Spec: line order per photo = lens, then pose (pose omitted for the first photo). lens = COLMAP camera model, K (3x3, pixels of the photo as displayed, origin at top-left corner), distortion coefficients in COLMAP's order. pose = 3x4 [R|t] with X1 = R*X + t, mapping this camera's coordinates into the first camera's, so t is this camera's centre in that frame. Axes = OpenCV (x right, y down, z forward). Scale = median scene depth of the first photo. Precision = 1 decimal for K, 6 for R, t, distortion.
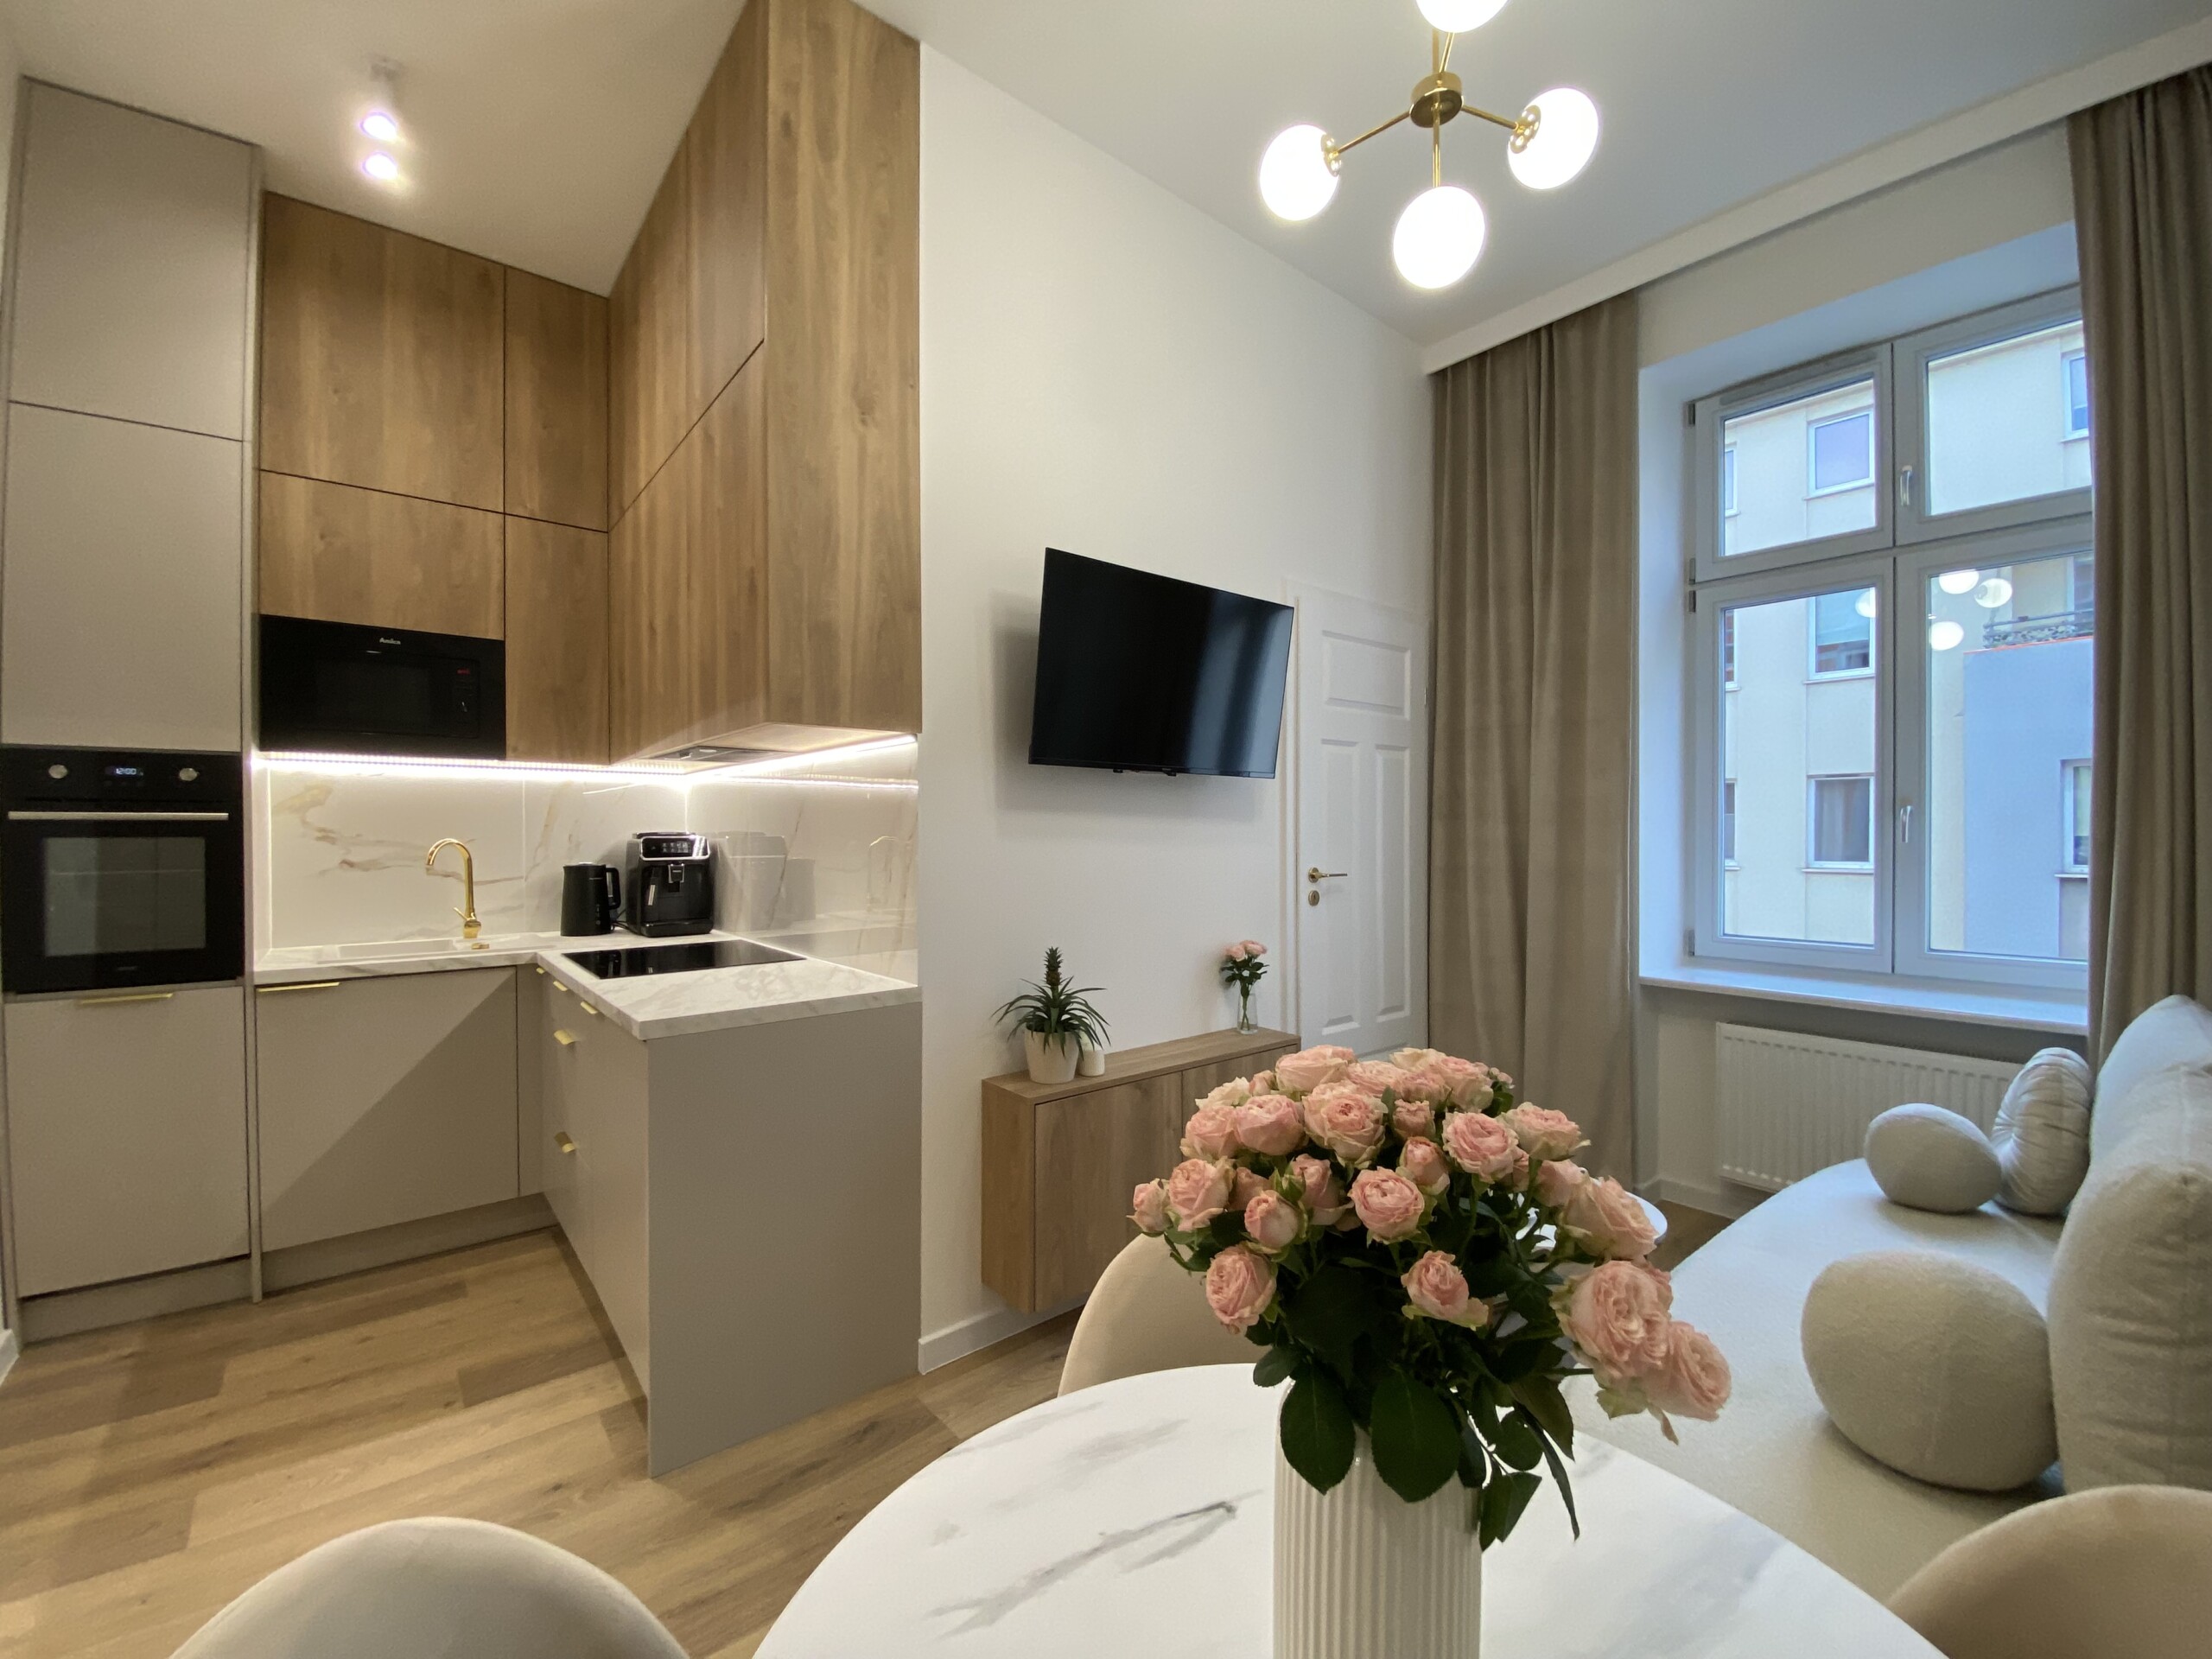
lens RADIAL K [[898.6, 0, 1095.8], [0, 898.6, 836.3], [0, 0, 1]] dist [0.016874, -0.018711]
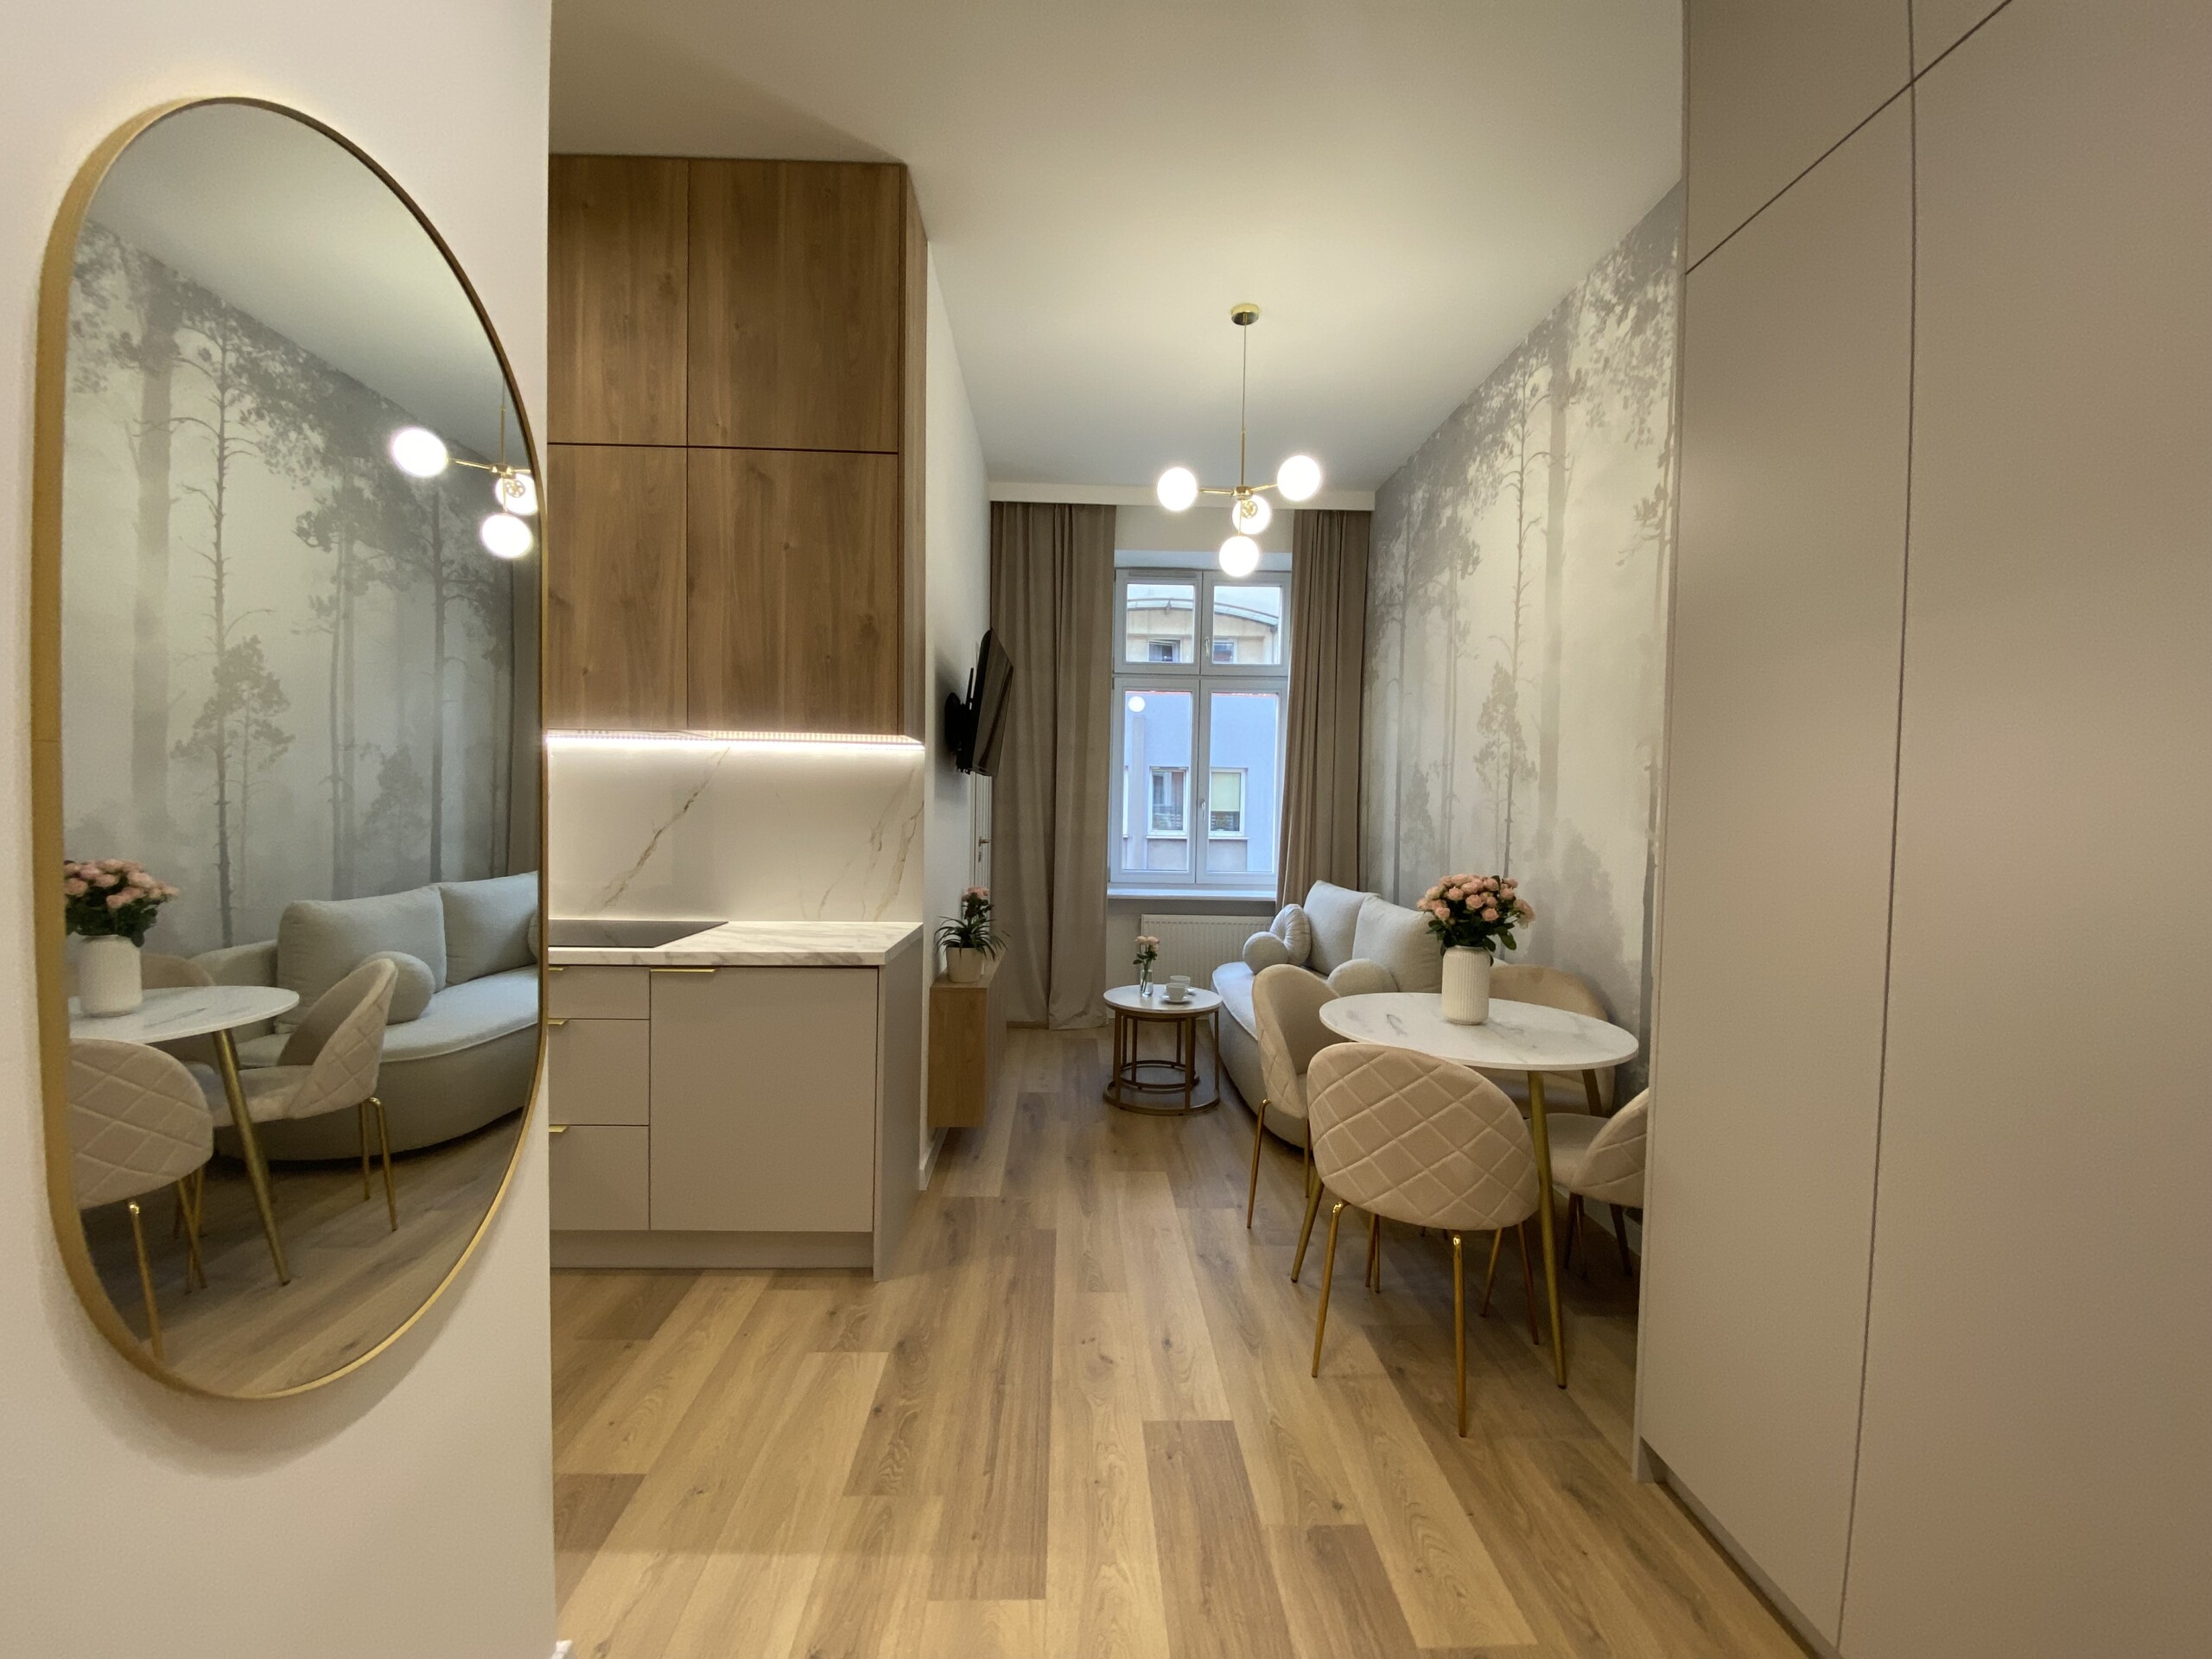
lens RADIAL K [[898.6, 0, 1096.7], [0, 898.6, 838.9], [0, 0, 1]] dist [0.016874, -0.018711]
pose [[0.608086, -0.016413, 0.793701, -1.036308], [-0.014122, 0.999404, 0.031486, -0.013152], [-0.793745, -0.030355, 0.607492, -0.066350]]
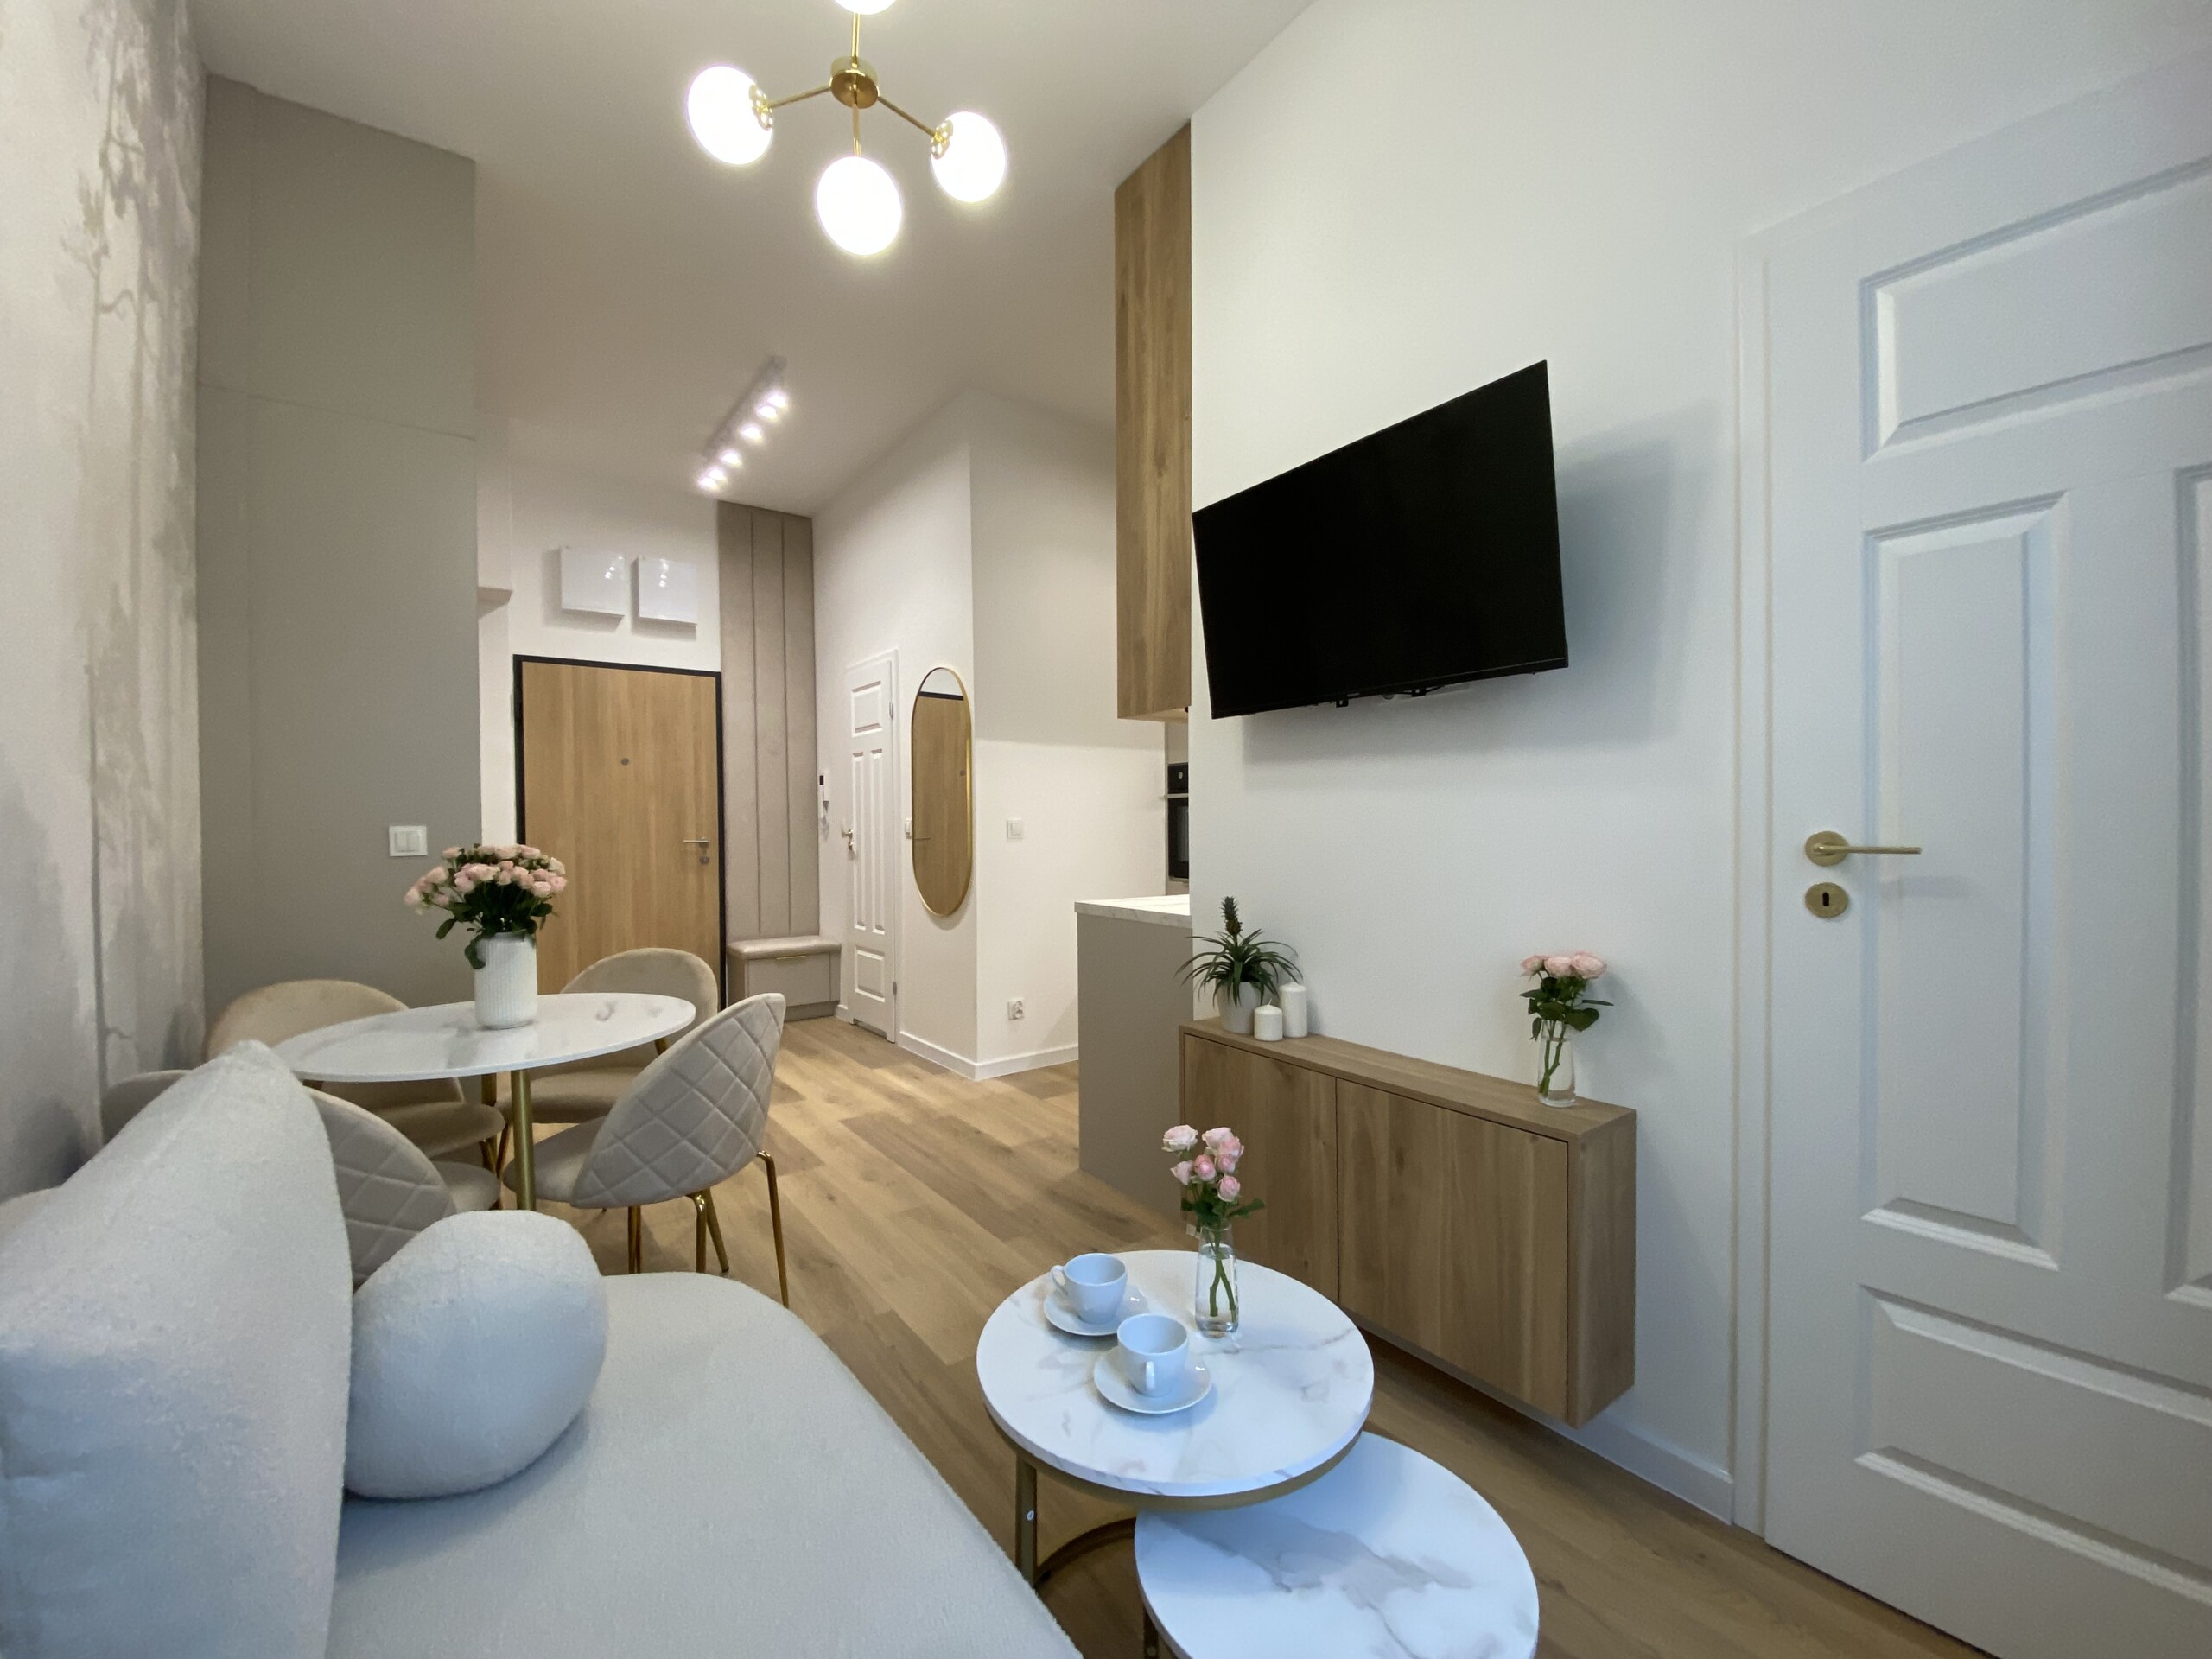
lens RADIAL K [[898.6, 0, 1106.4], [0, 898.6, 838.9], [0, 0, 1]] dist [0.016874, -0.018711]
pose [[-0.047101, 0.017905, -0.998730, 0.910966], [0.004252, 0.999834, 0.017724, 0.037639], [0.998881, -0.003411, -0.047169, 0.849186]]
